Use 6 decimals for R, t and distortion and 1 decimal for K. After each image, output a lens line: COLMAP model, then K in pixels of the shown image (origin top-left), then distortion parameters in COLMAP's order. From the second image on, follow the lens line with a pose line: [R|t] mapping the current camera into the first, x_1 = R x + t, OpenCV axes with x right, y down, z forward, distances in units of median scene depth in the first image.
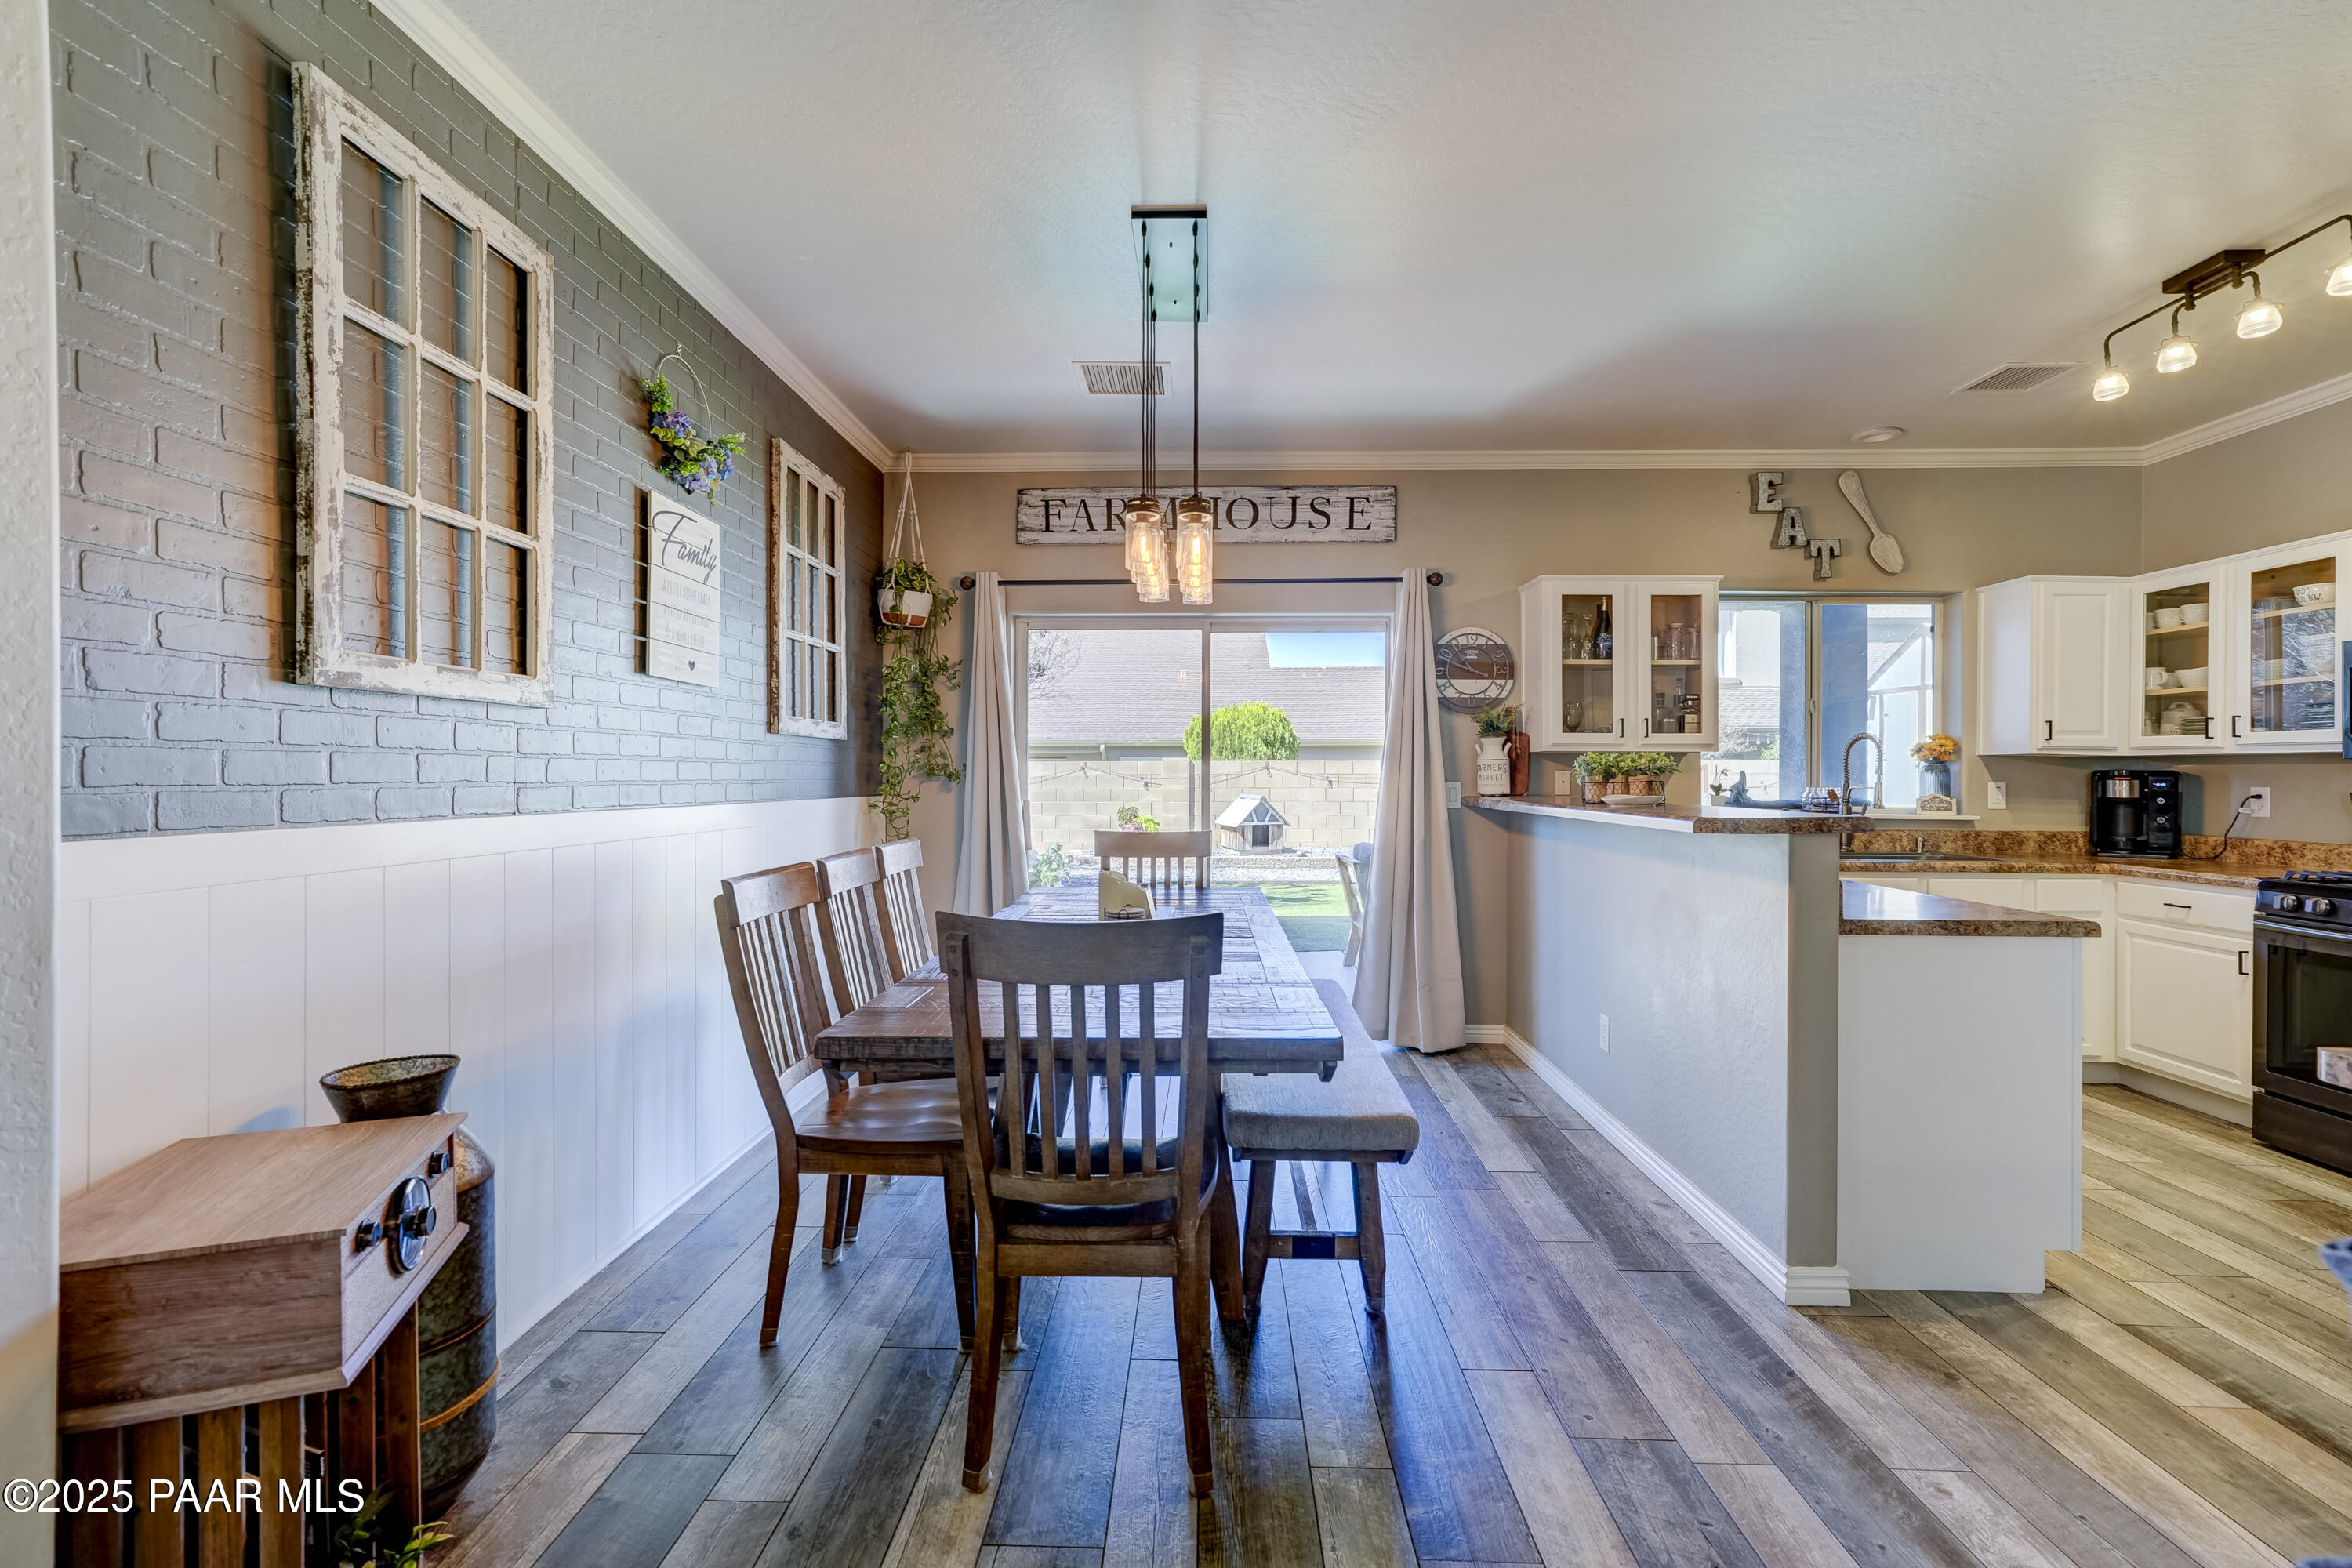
lens RADIAL K [[1061.5, 0, 1173.6], [0, 1061.5, 768.8], [0, 0, 1]] dist [-0.015639, 0.013517]
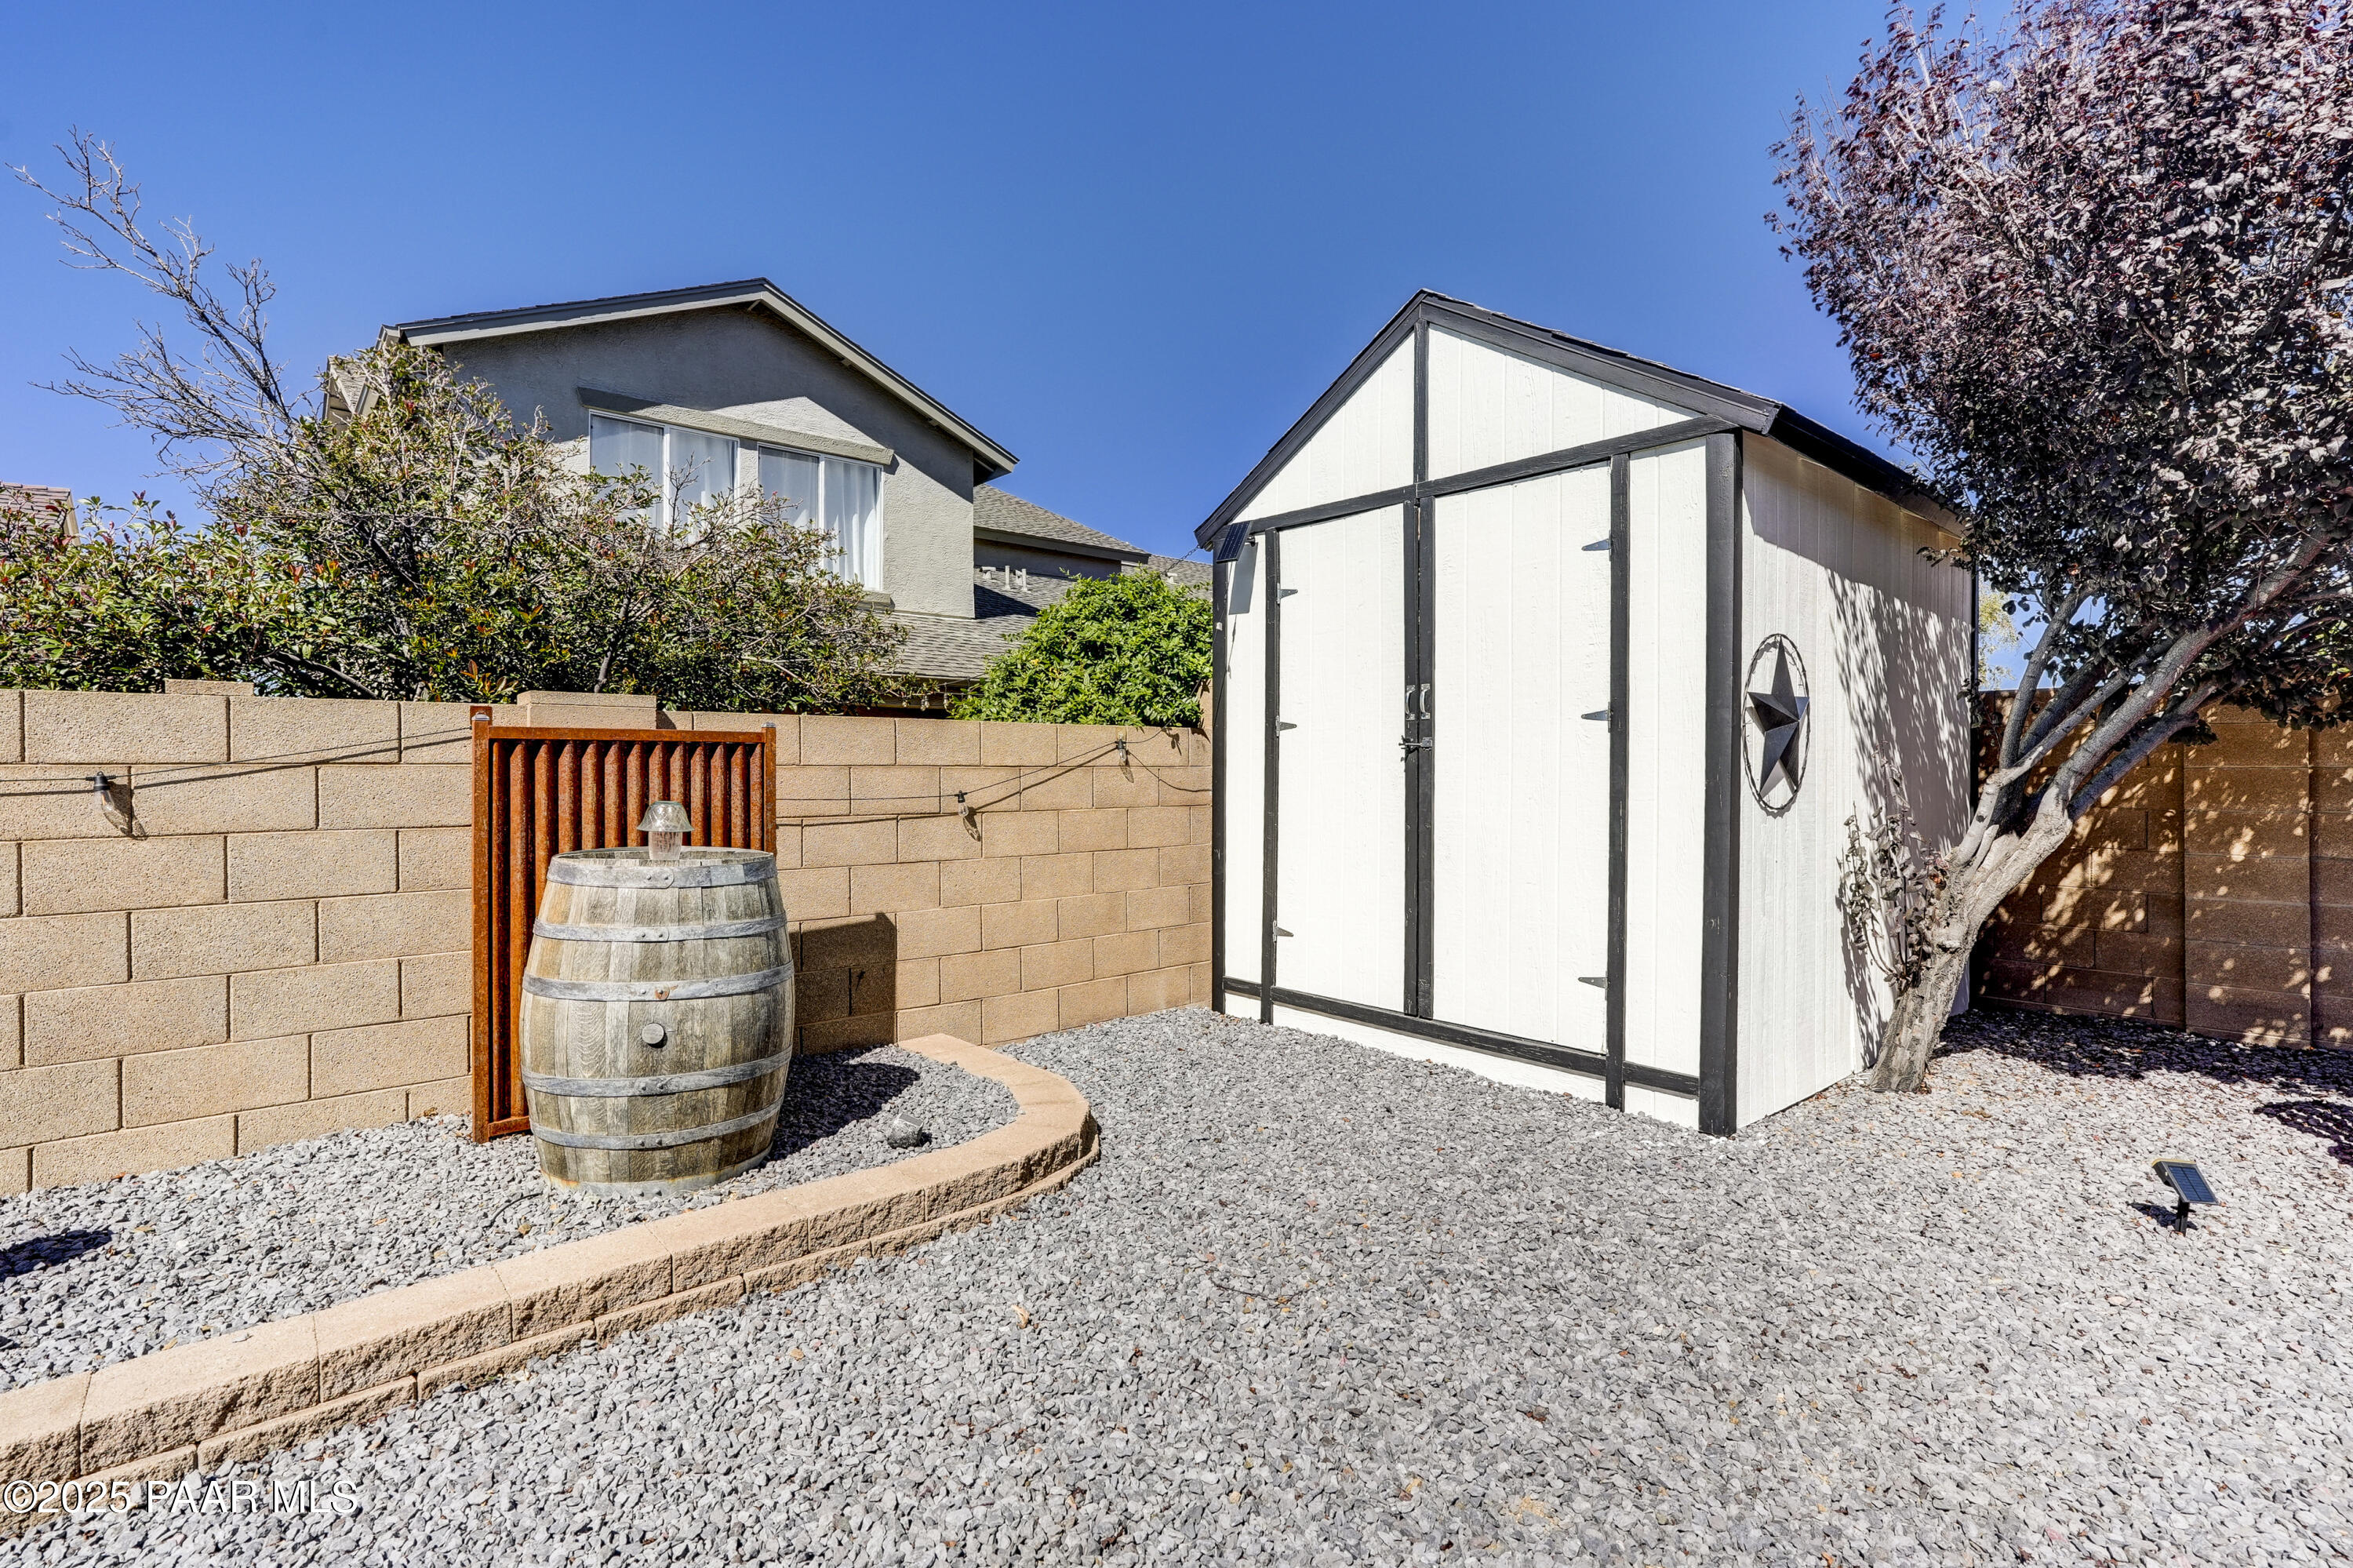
lens RADIAL K [[1062.0, 0, 1174.1], [0, 1062.0, 768.8], [0, 0, 1]] dist [-0.015639, 0.013517]
pose [[0.735977, -0.000774, 0.677006, 1.255687], [-0.001893, 0.999993, 0.003201, 0.013241], [-0.677003, -0.003637, 0.735971, 2.336621]]
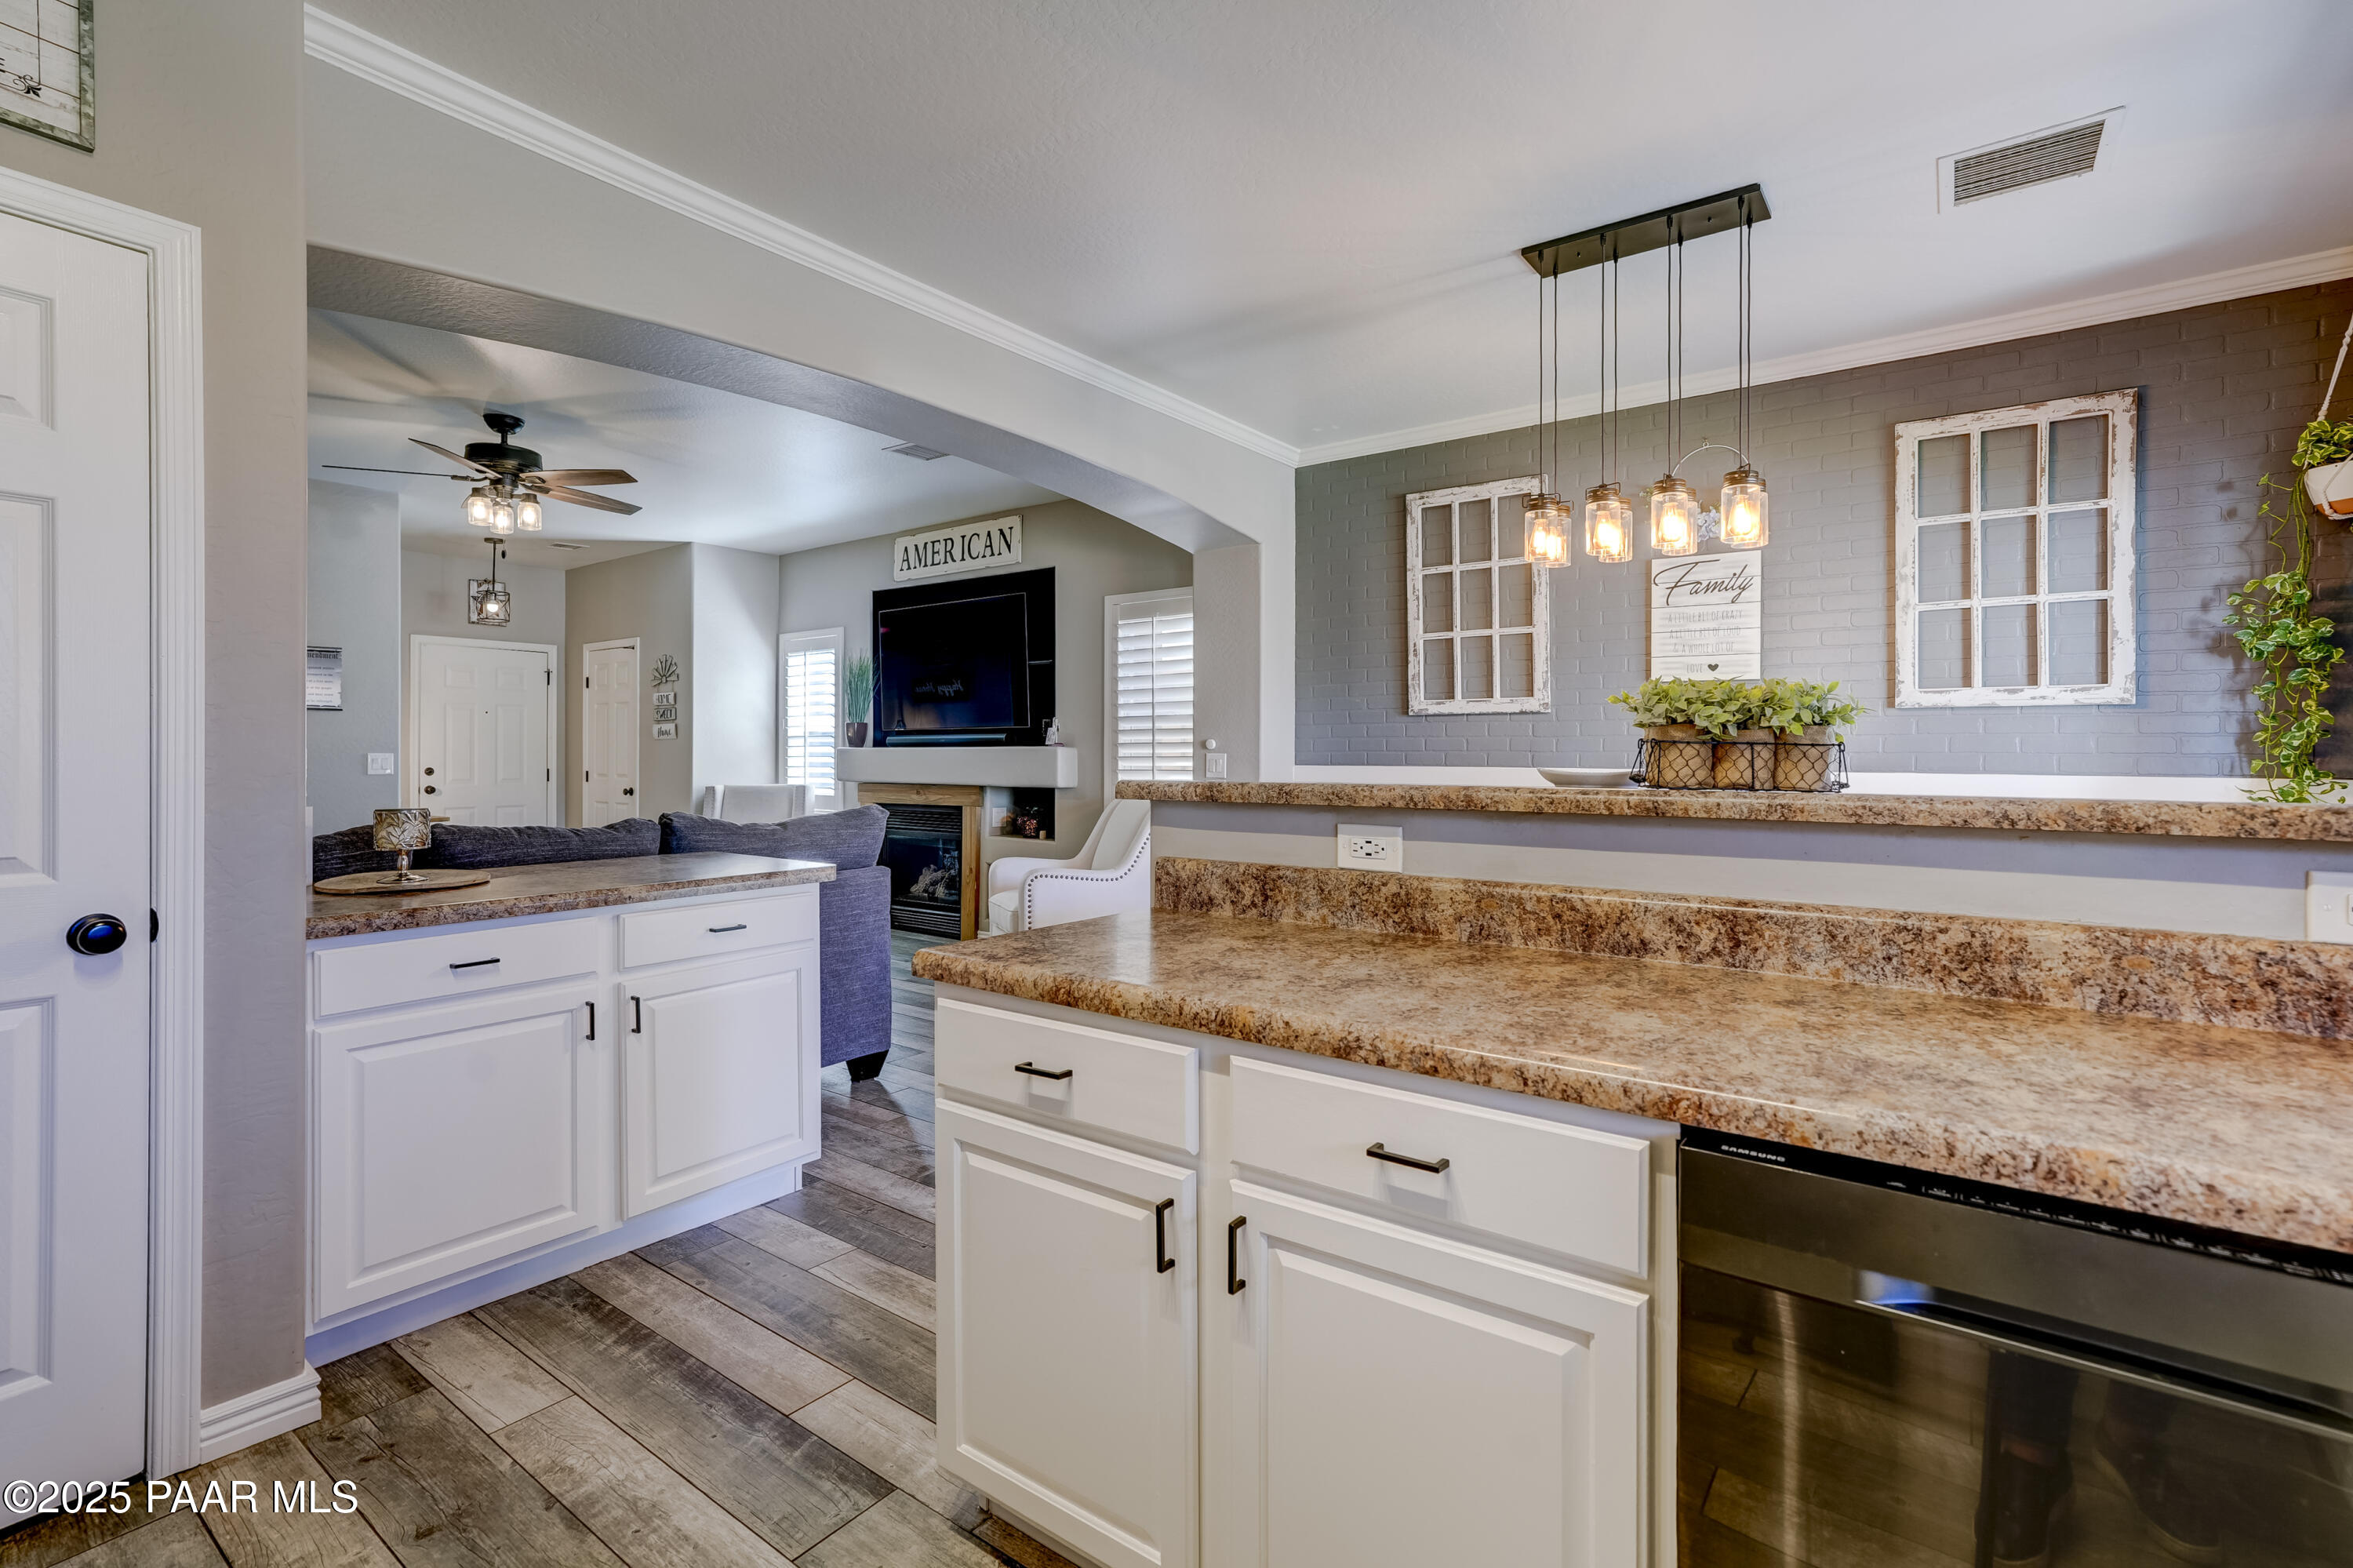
lens RADIAL K [[1062.0, 0, 1174.1], [0, 1062.0, 768.8], [0, 0, 1]] dist [-0.015639, 0.013517]
pose [[-0.568571, 0.003967, -0.822625, 0.711175], [-0.002149, 0.999978, 0.006307, 0.015381], [0.822632, 0.005354, -0.568550, 0.808581]]
